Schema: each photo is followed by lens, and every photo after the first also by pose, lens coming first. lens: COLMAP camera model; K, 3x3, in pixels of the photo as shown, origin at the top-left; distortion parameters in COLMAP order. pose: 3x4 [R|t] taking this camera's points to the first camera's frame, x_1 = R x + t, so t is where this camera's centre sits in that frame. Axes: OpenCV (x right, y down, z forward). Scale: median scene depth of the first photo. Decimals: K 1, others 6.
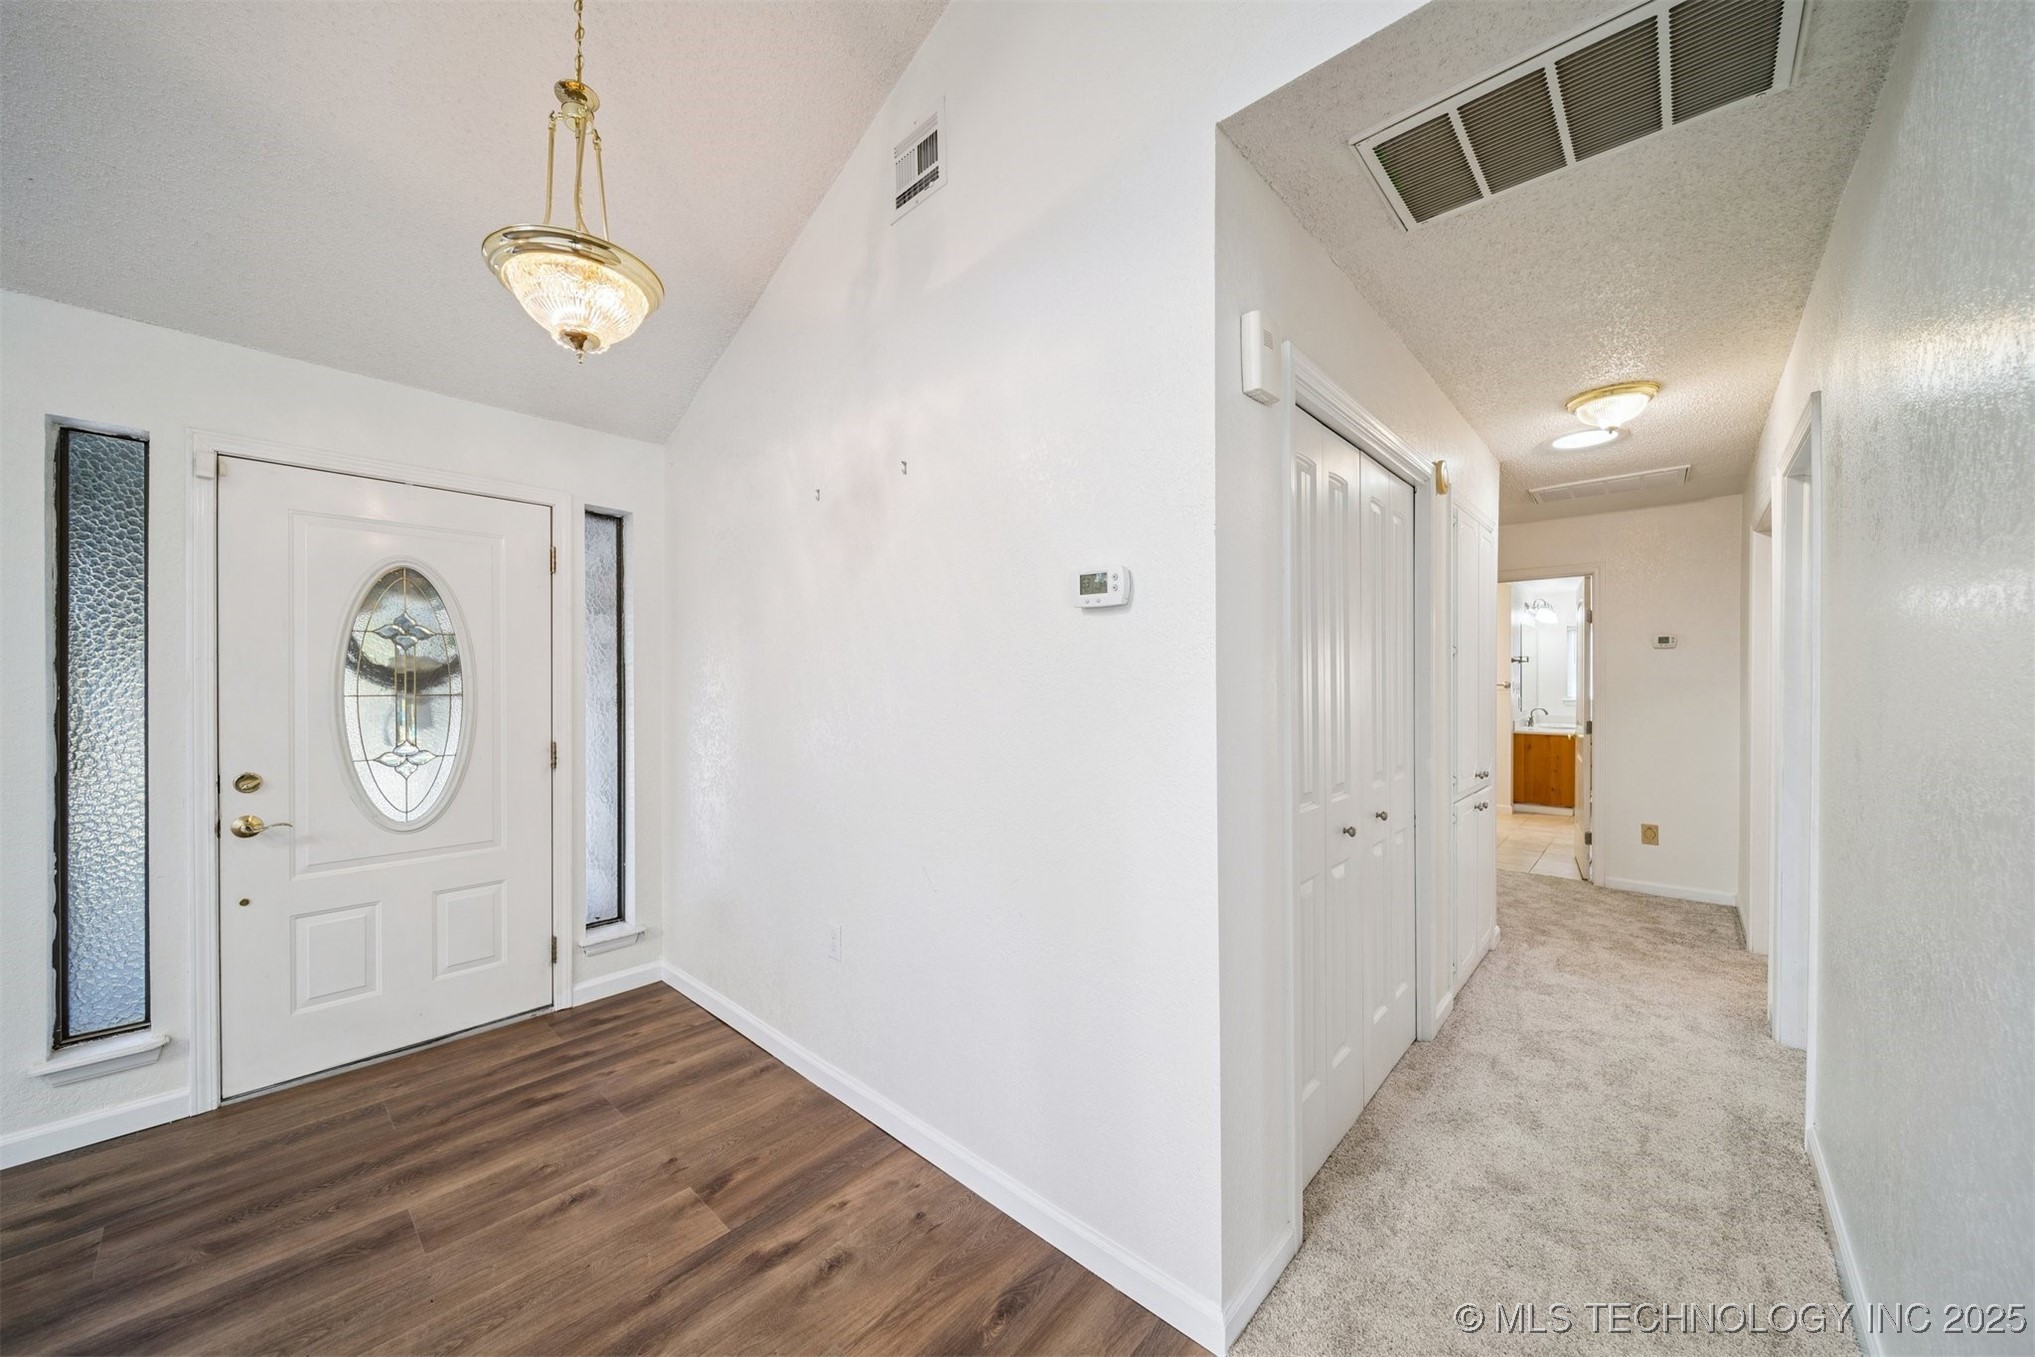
lens RADIAL K [[718.5, 0, 1016.1], [0, 718.5, 684.2], [0, 0, 1]] dist [-0.004660, -0.000753]
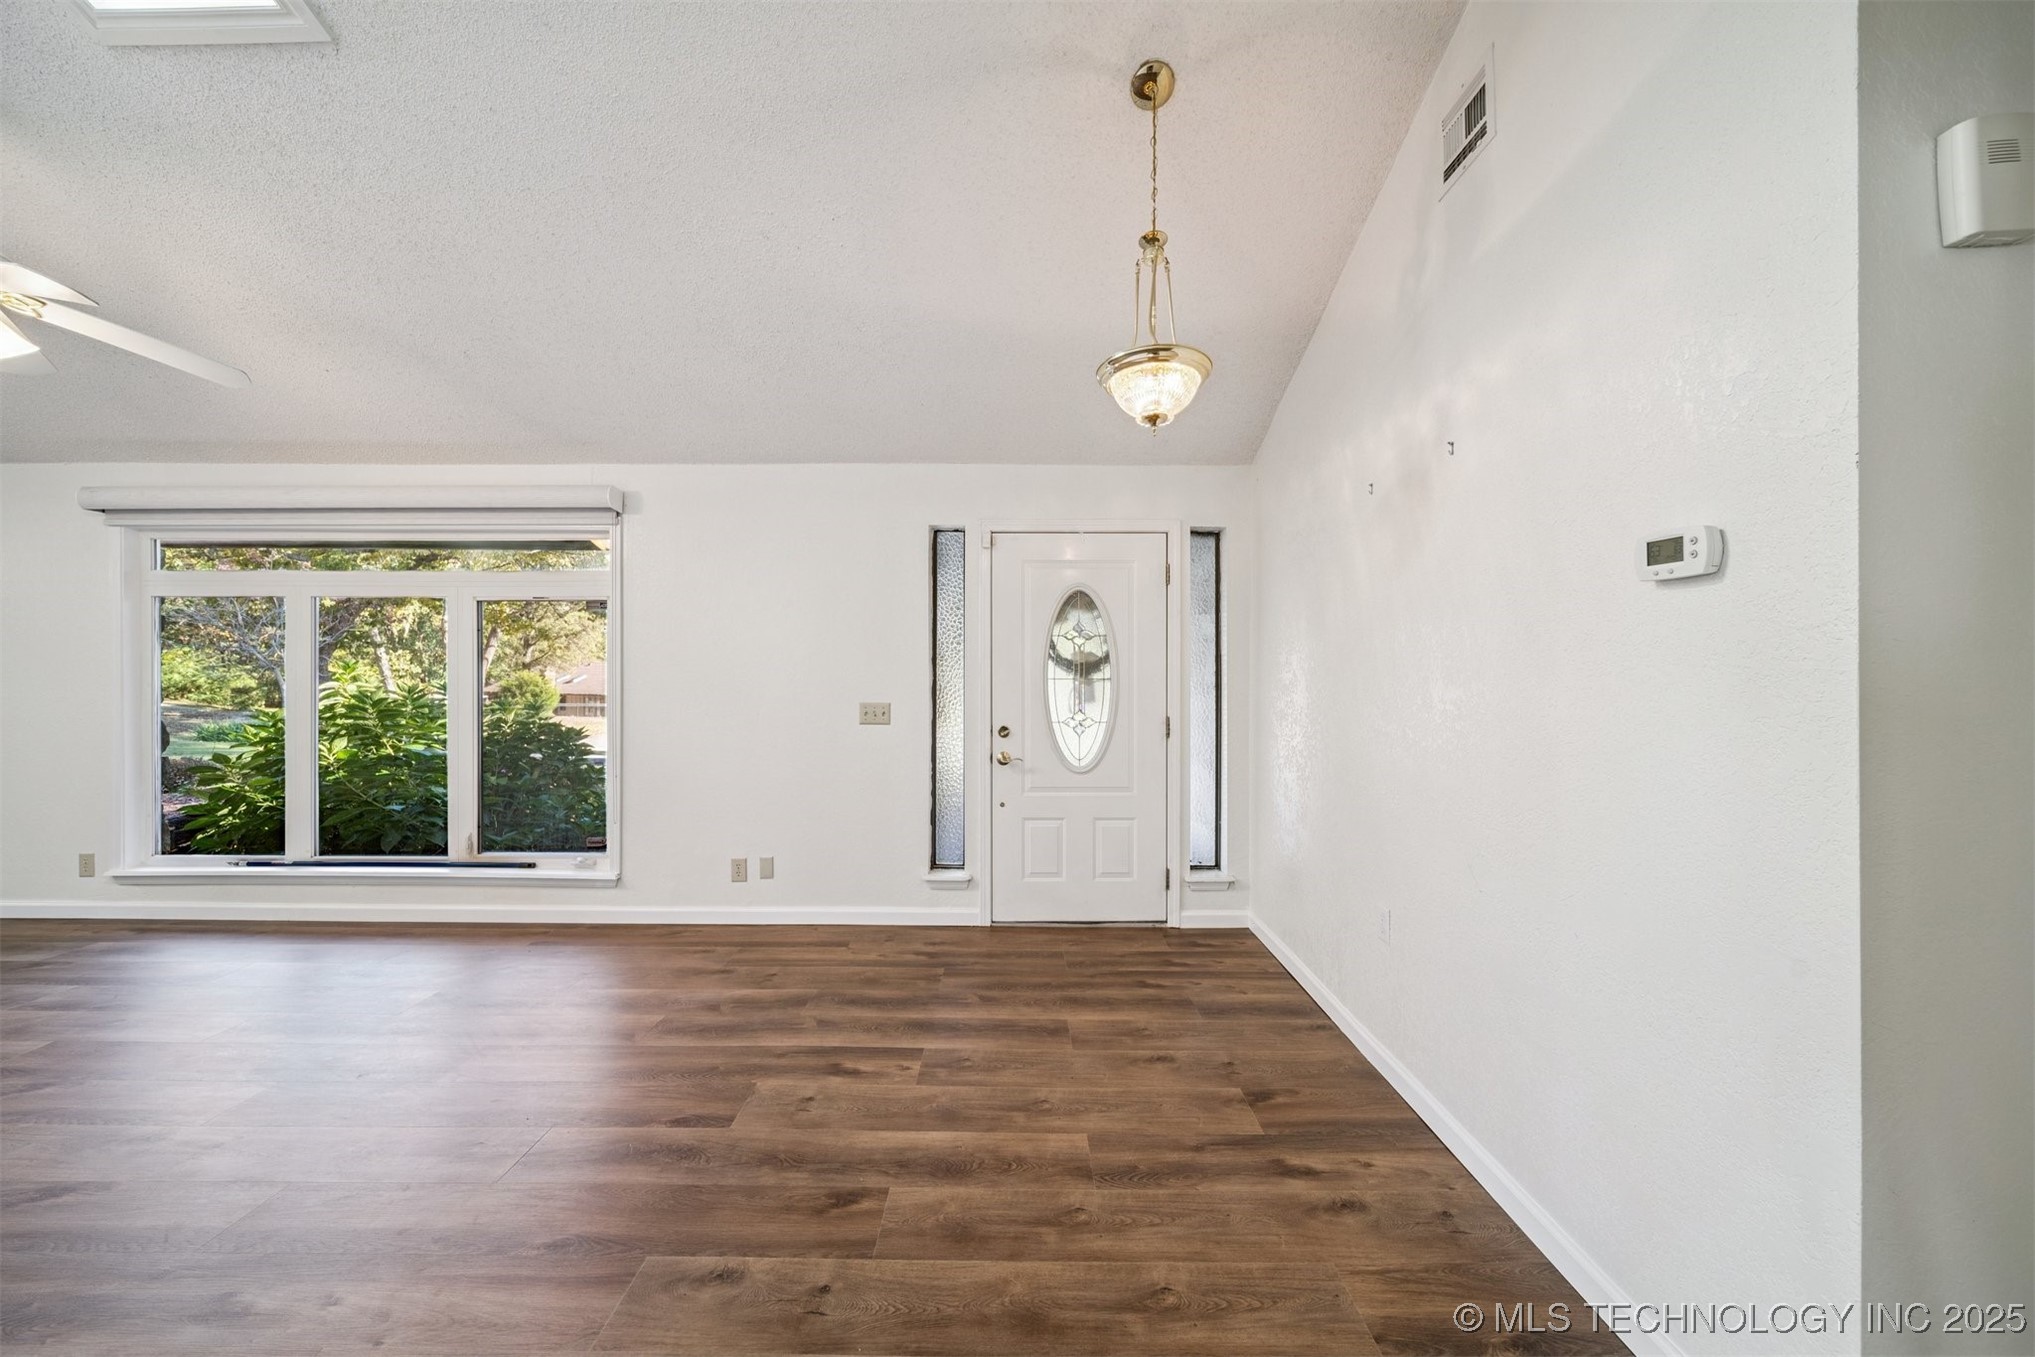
lens RADIAL K [[718.5, 0, 1010.6], [0, 718.5, 673.2], [0, 0, 1]] dist [-0.004660, -0.000753]
pose [[0.664414, 0.004178, -0.747353, 0.174647], [-0.003000, 0.999991, 0.002924, 0.000221], [0.747359, 0.000299, 0.664420, -0.085669]]
